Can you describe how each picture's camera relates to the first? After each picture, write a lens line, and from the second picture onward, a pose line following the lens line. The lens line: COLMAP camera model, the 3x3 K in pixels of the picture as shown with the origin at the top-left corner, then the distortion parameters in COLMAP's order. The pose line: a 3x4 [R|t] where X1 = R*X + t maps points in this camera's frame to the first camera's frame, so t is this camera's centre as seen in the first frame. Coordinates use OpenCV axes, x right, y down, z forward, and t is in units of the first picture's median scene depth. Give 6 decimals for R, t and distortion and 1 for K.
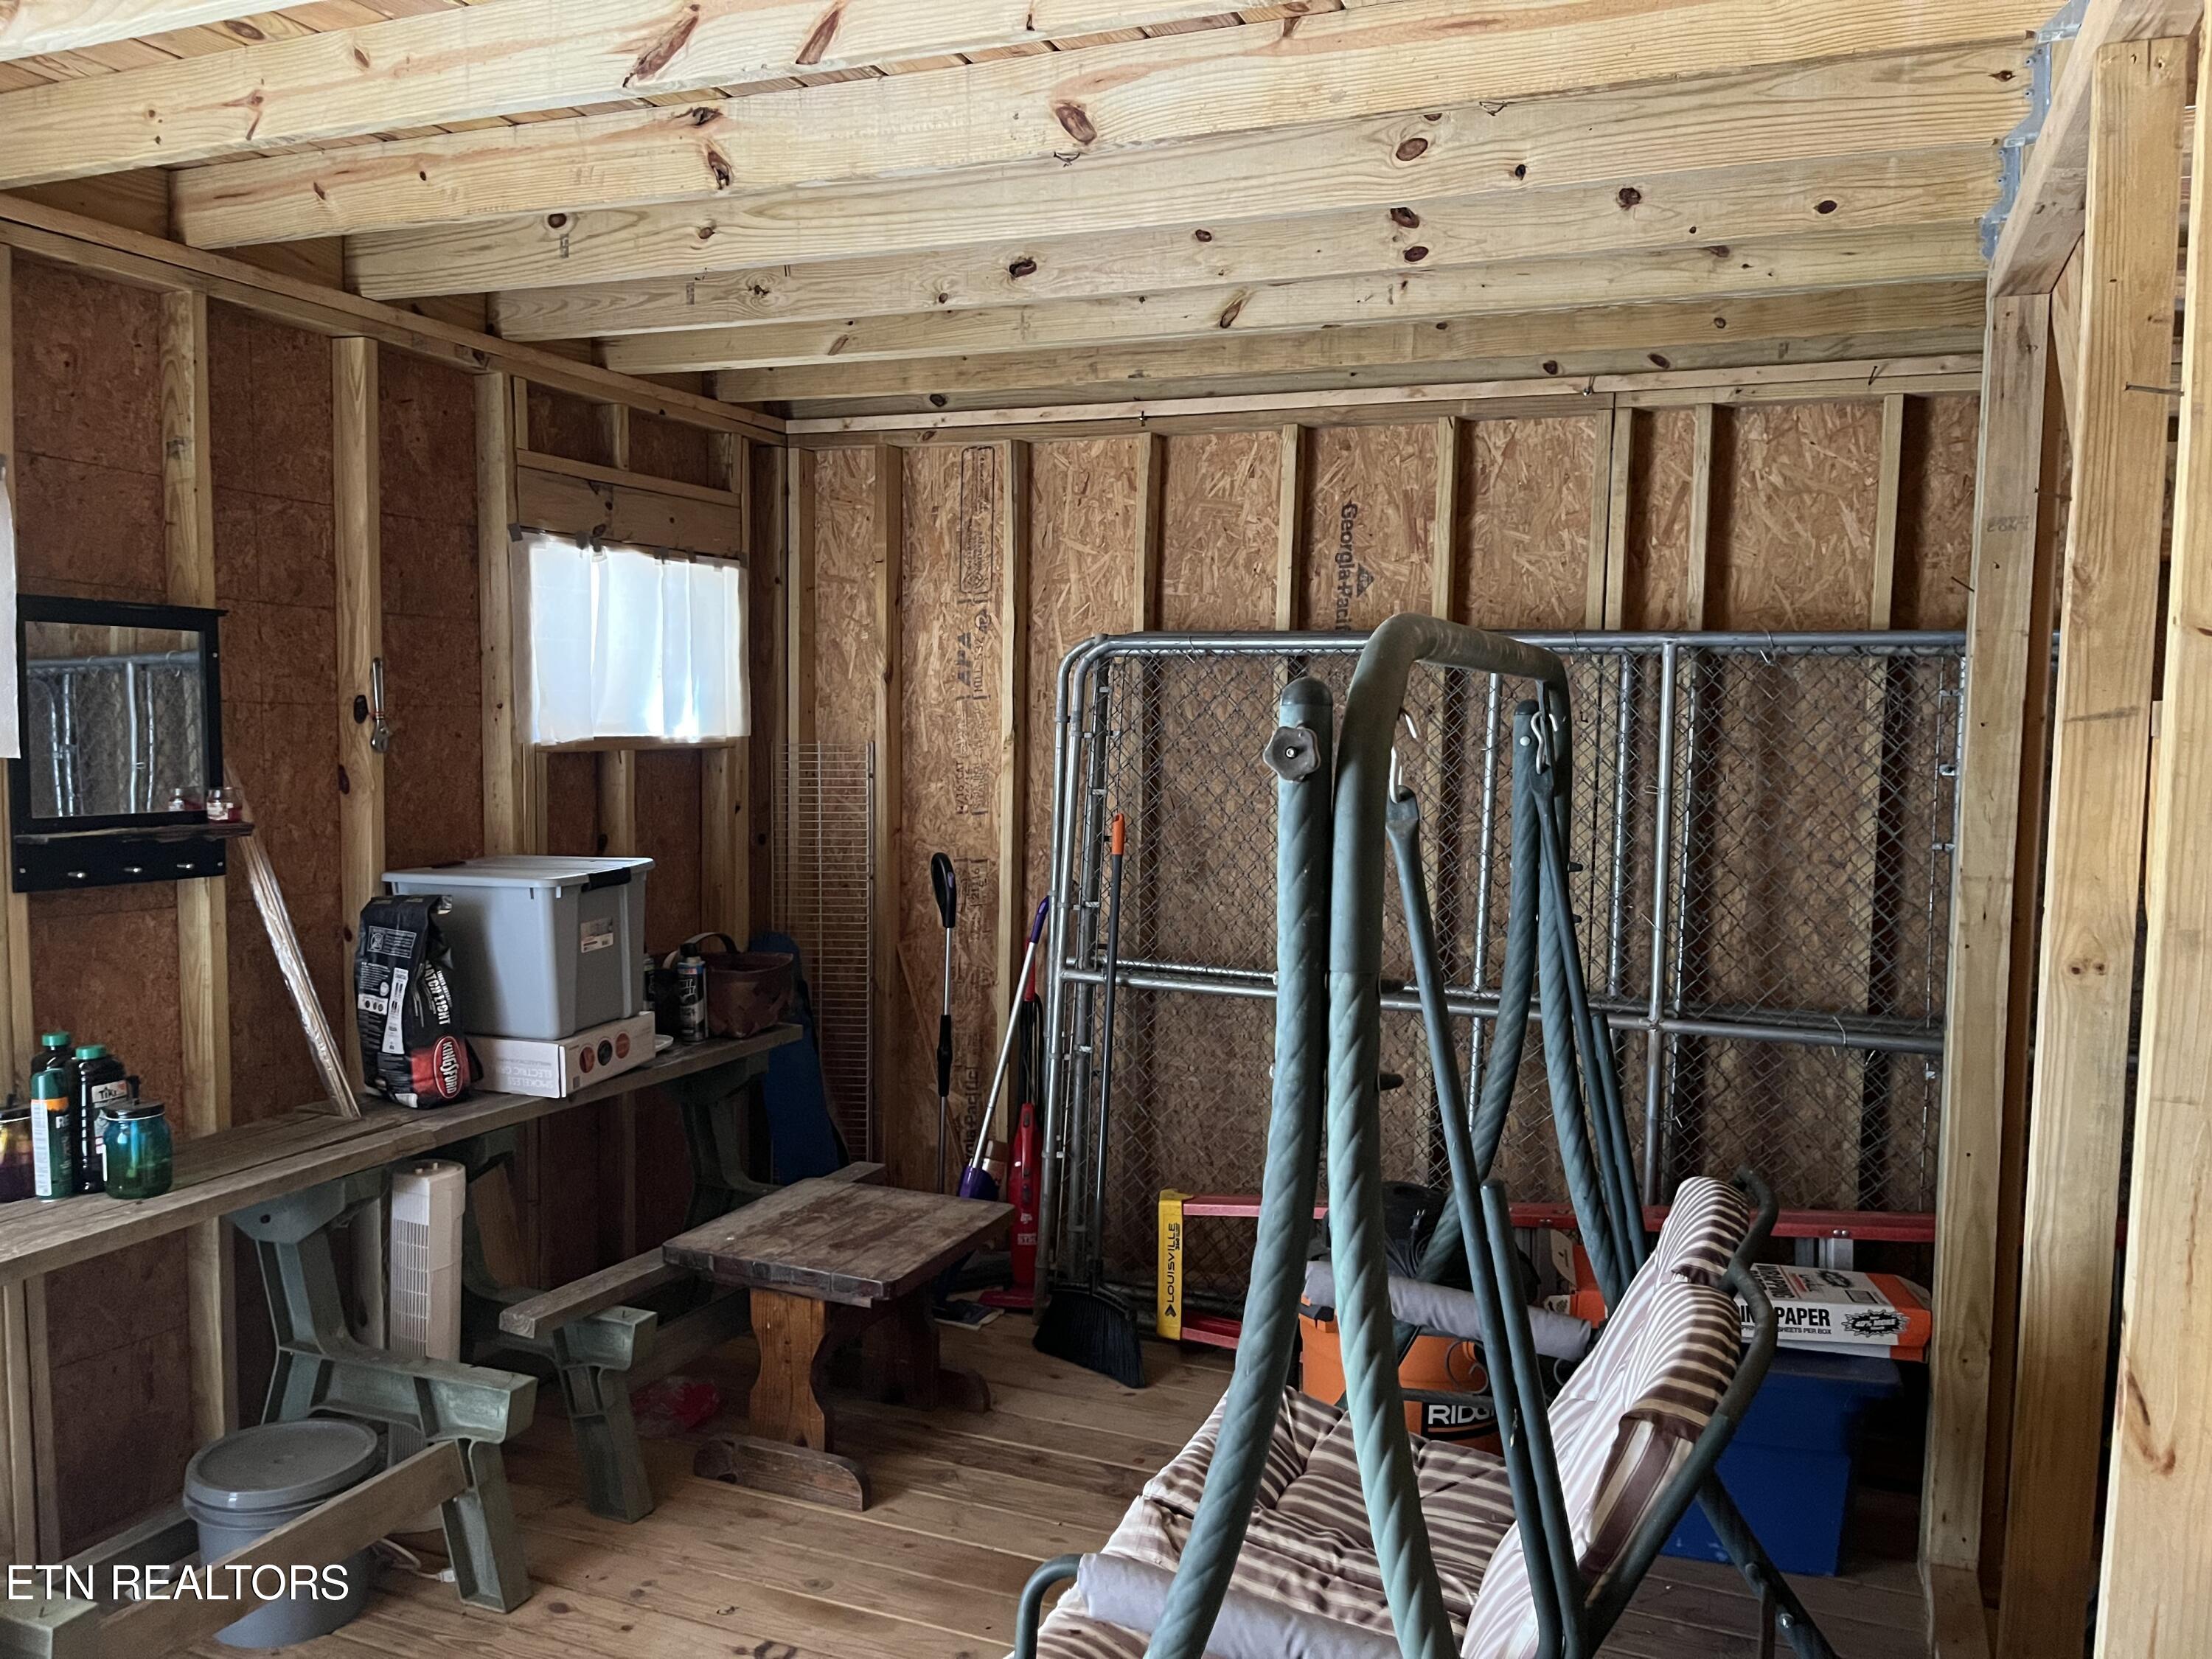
lens RADIAL K [[1678.5, 0, 1098.3], [0, 1678.5, 842.3], [0, 0, 1]] dist [0.075505, -0.090850]
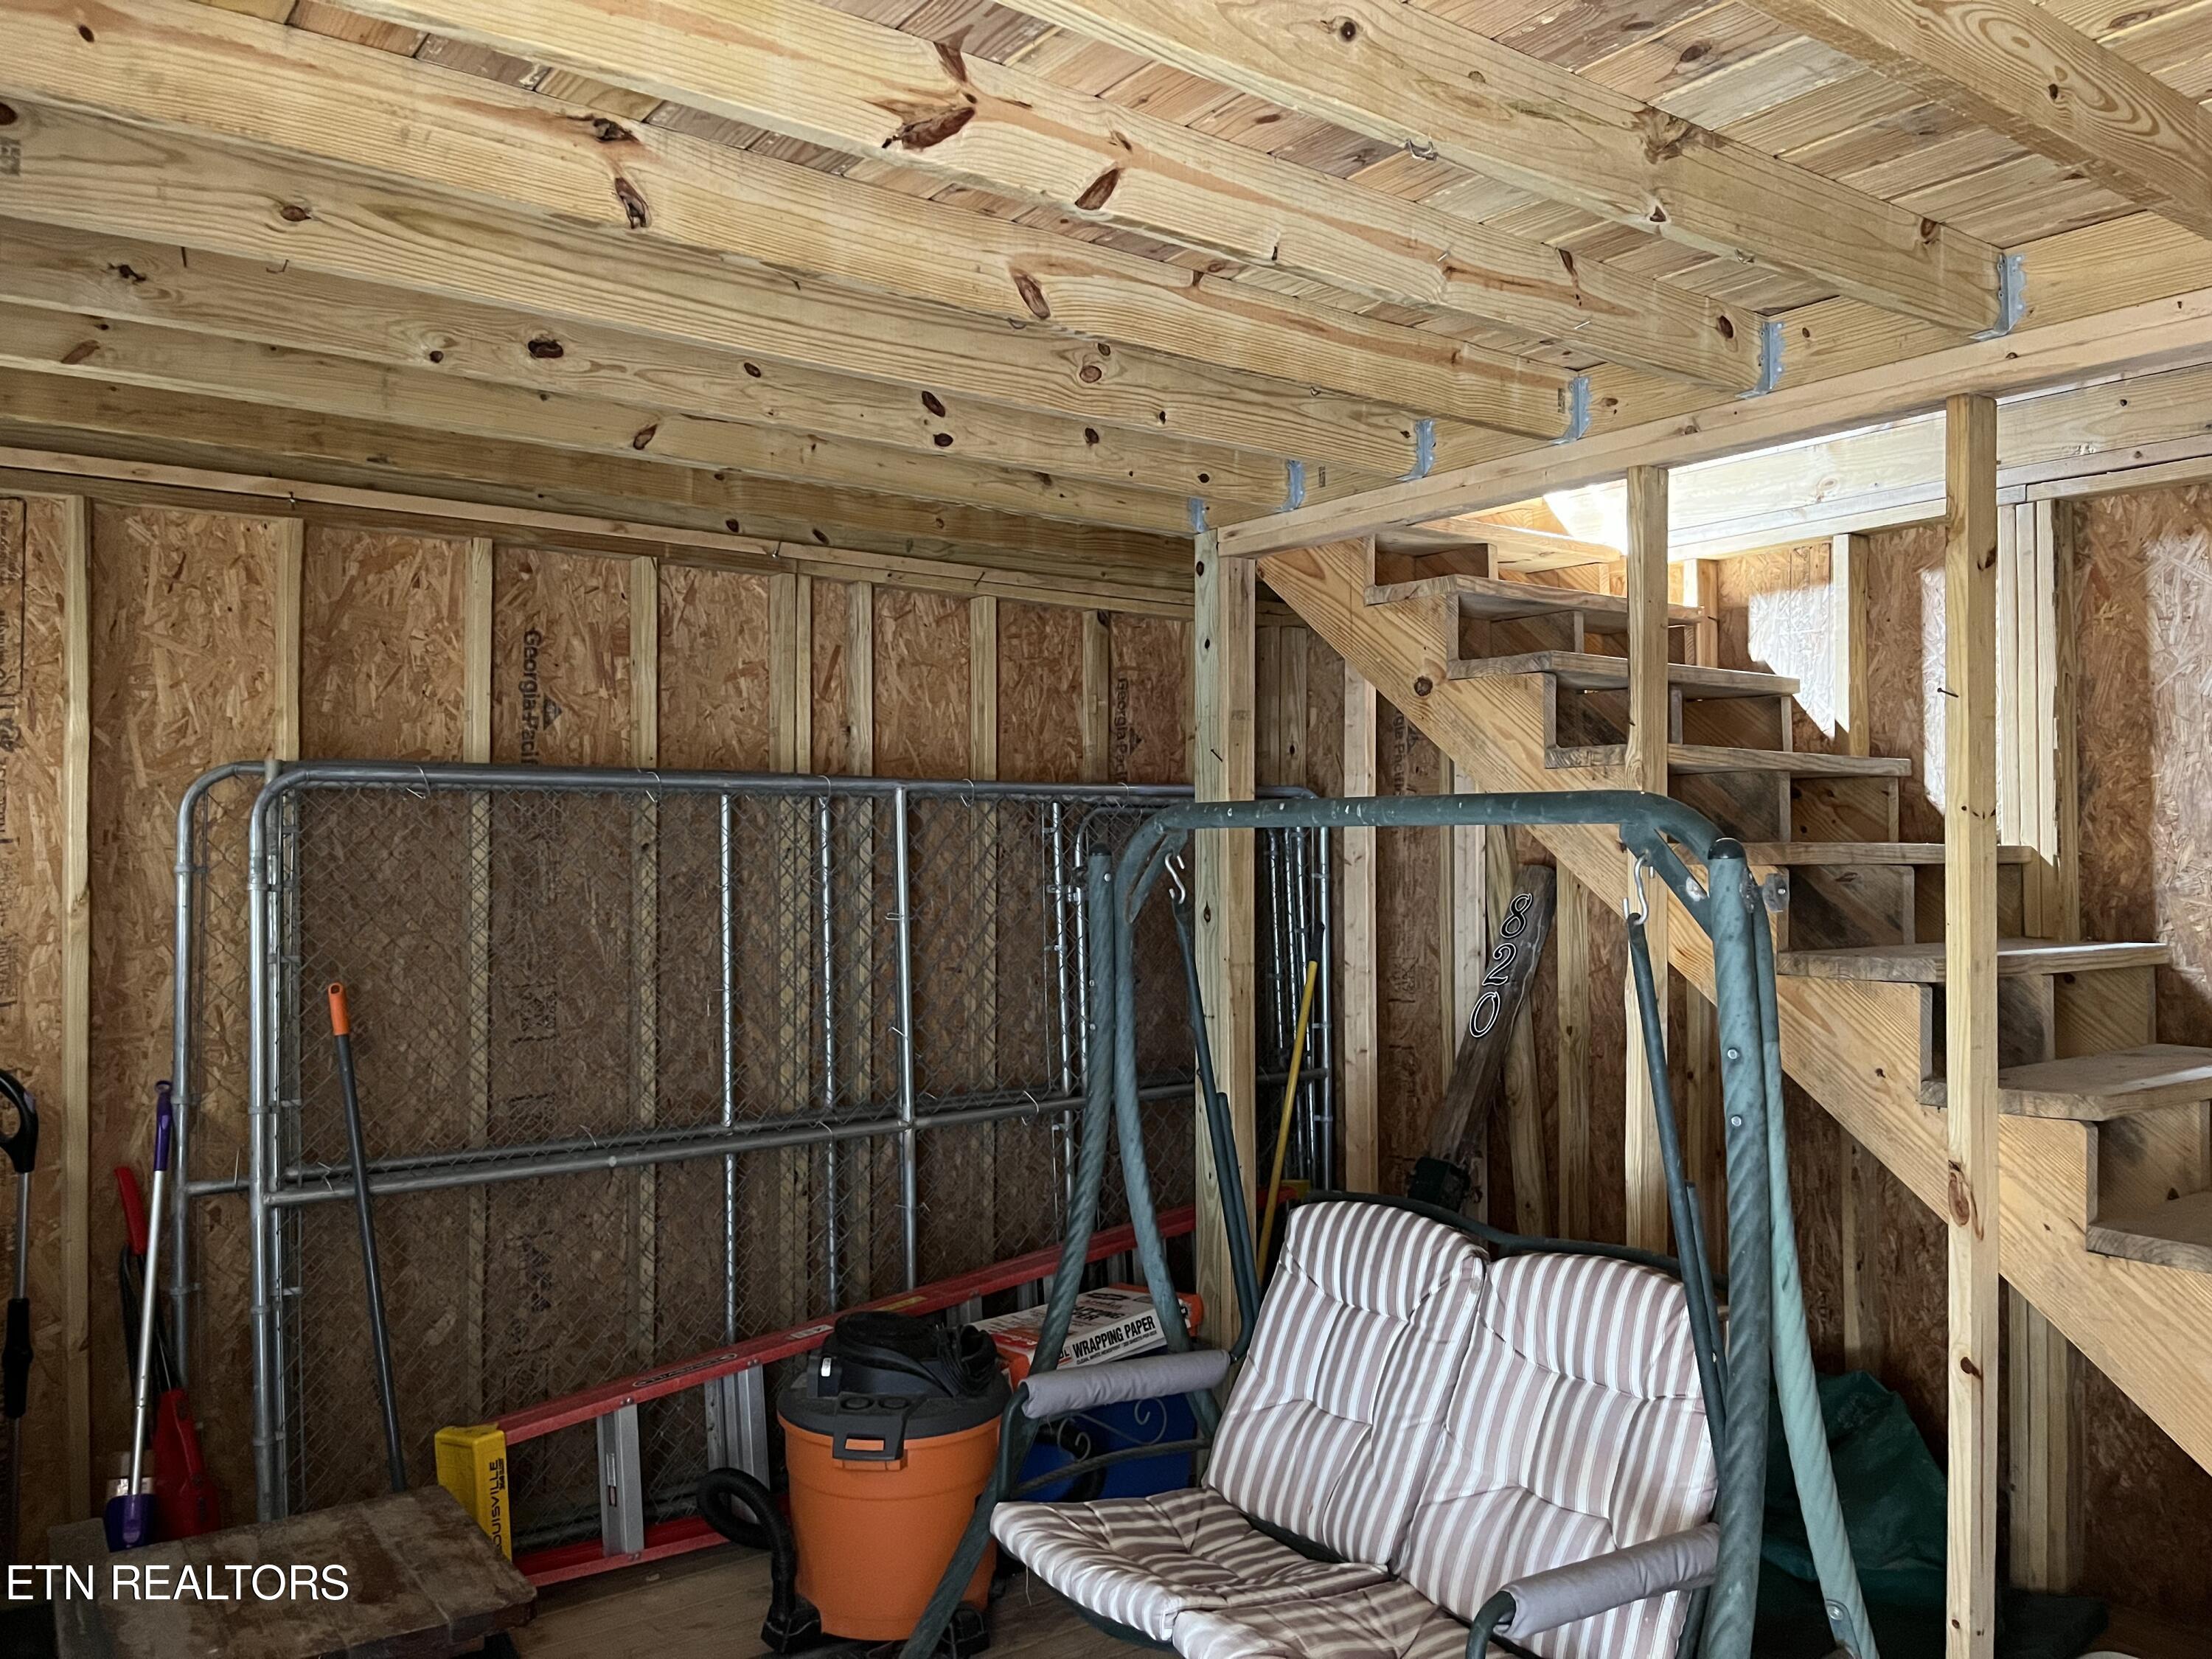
lens RADIAL K [[1691.4, 0, 1097.3], [0, 1691.4, 836.9], [0, 0, 1]] dist [0.077644, -0.100278]
pose [[0.514484, -0.012816, 0.857404, -0.568460], [0.076023, 0.996633, -0.030721, -0.038681], [-0.854123, 0.080988, 0.513726, 0.293563]]
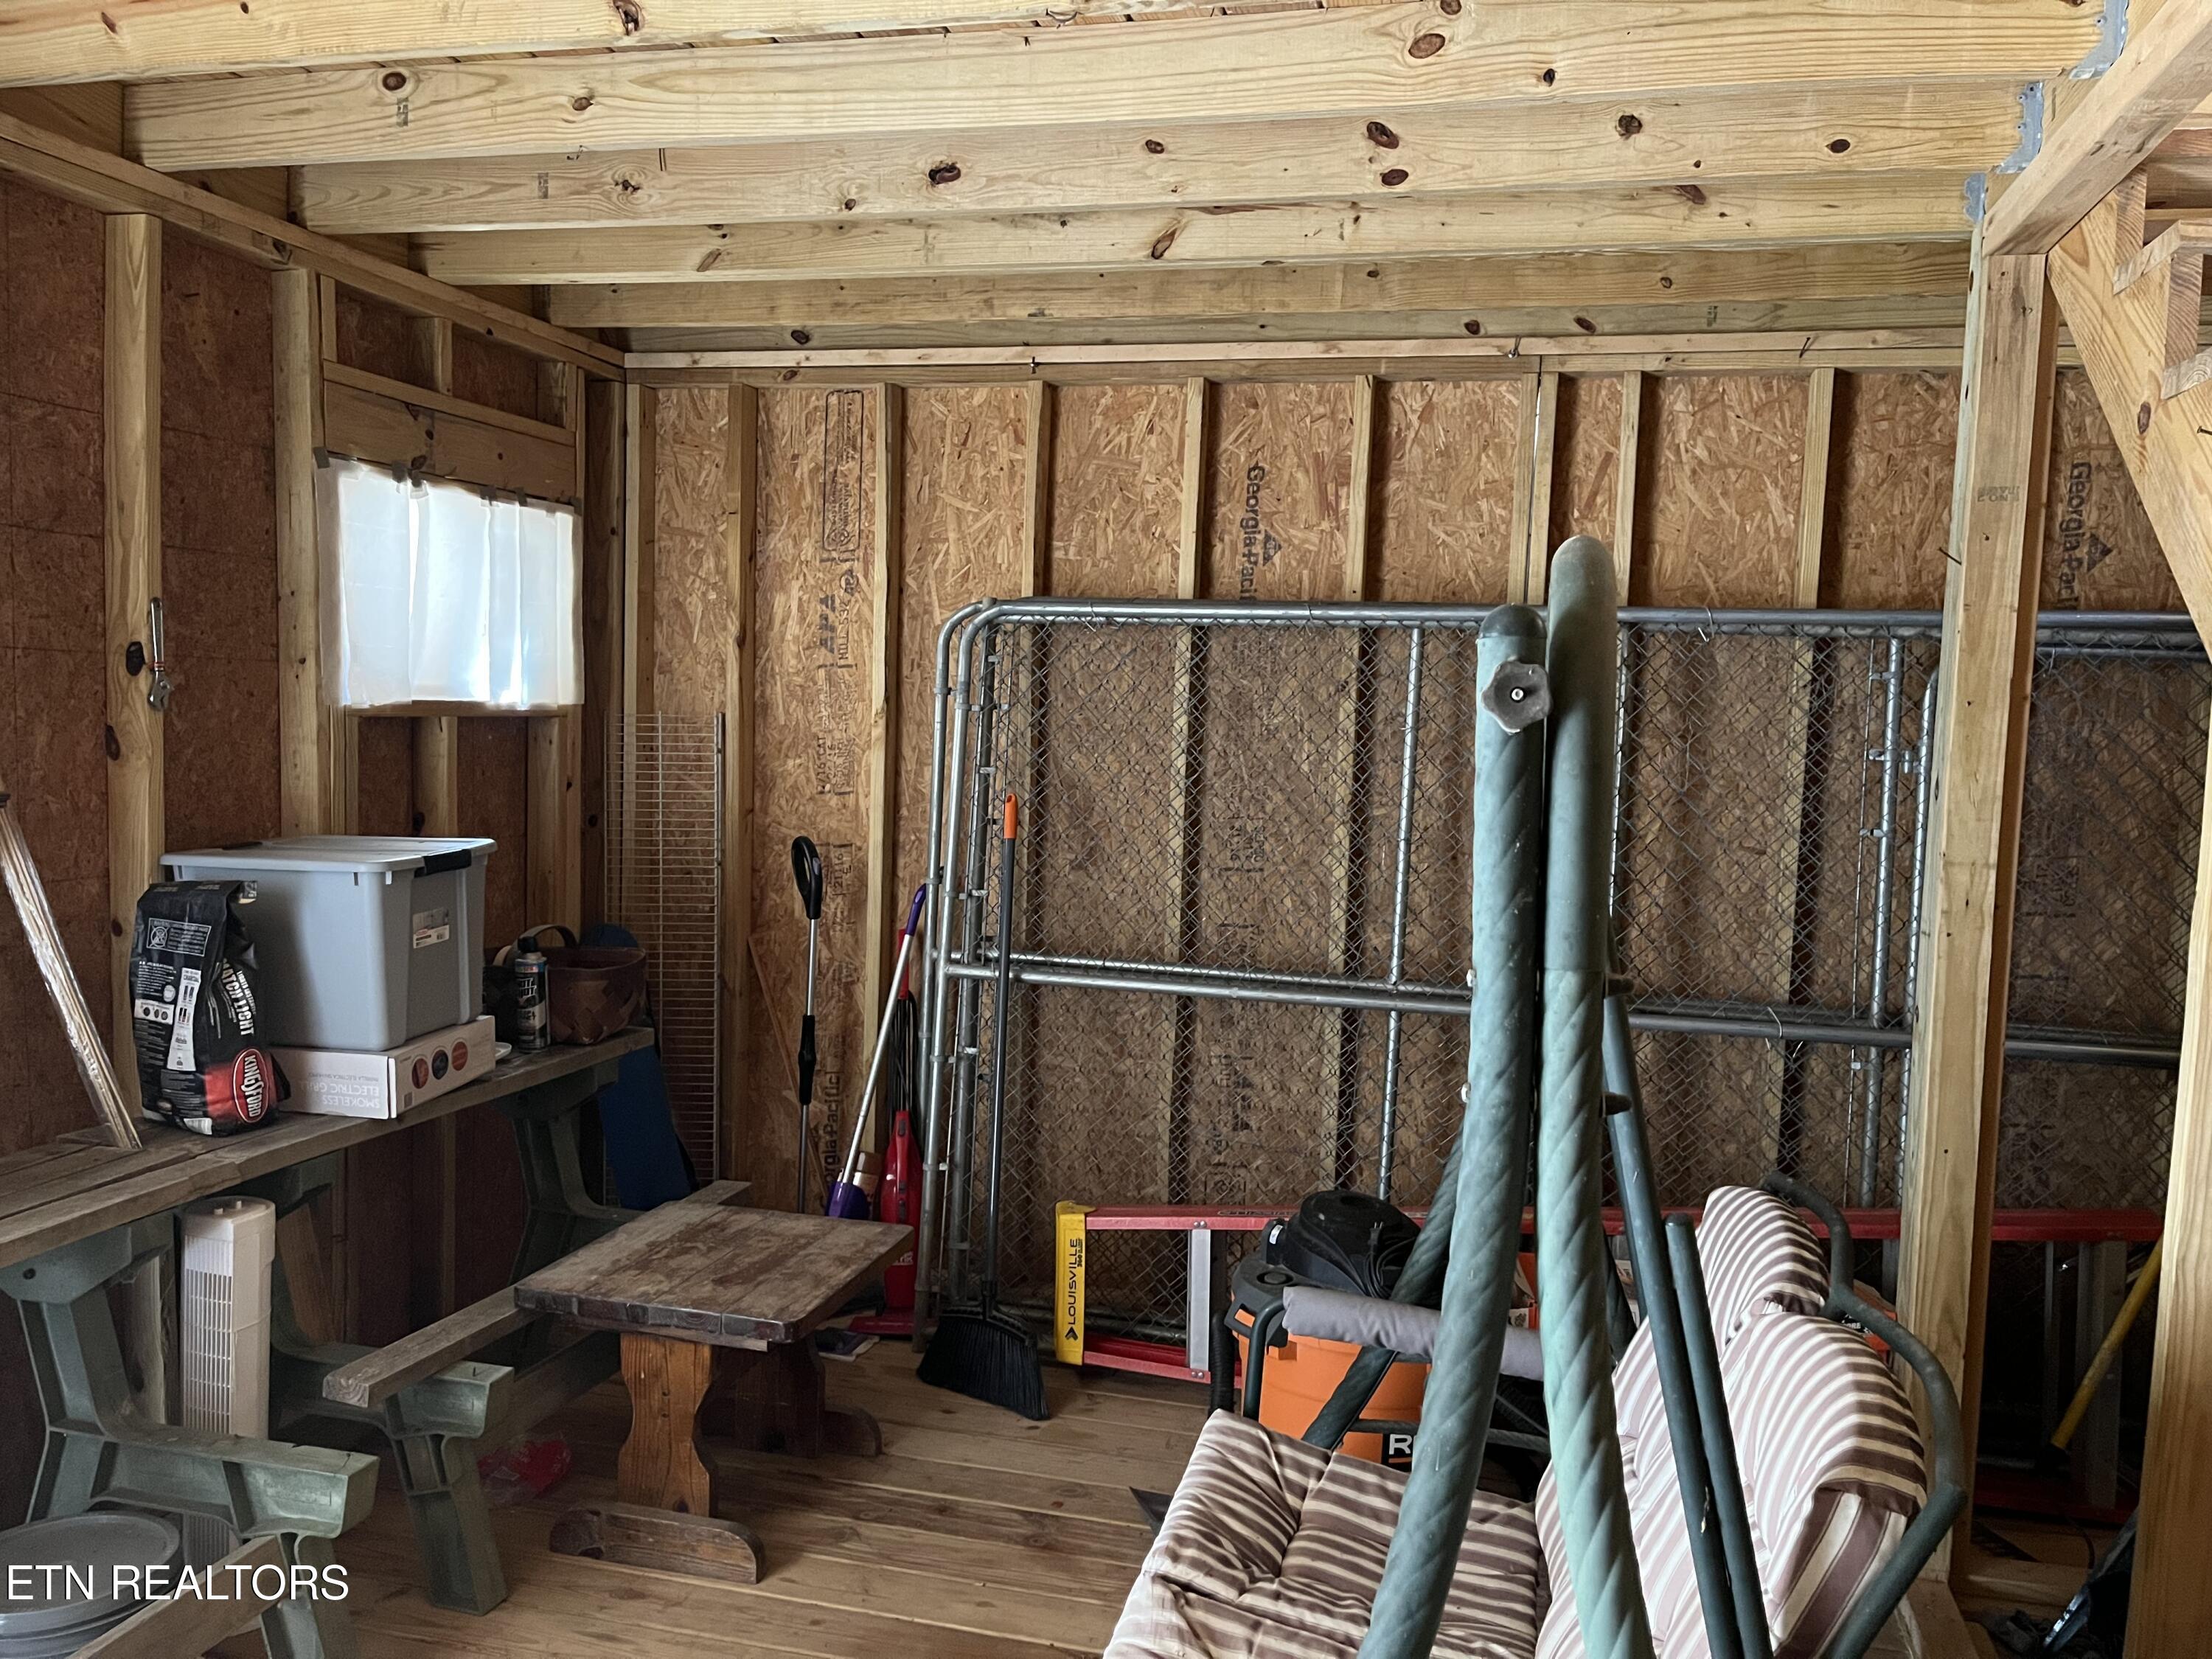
lens RADIAL K [[1679.2, 0, 1109.0], [0, 1679.2, 846.2], [0, 0, 1]] dist [0.077250, -0.093504]
pose [[0.989549, 0.003669, 0.144151, -0.075583], [-0.004779, 0.999962, 0.007357, 0.005044], [-0.144119, -0.007969, 0.989528, 0.092819]]
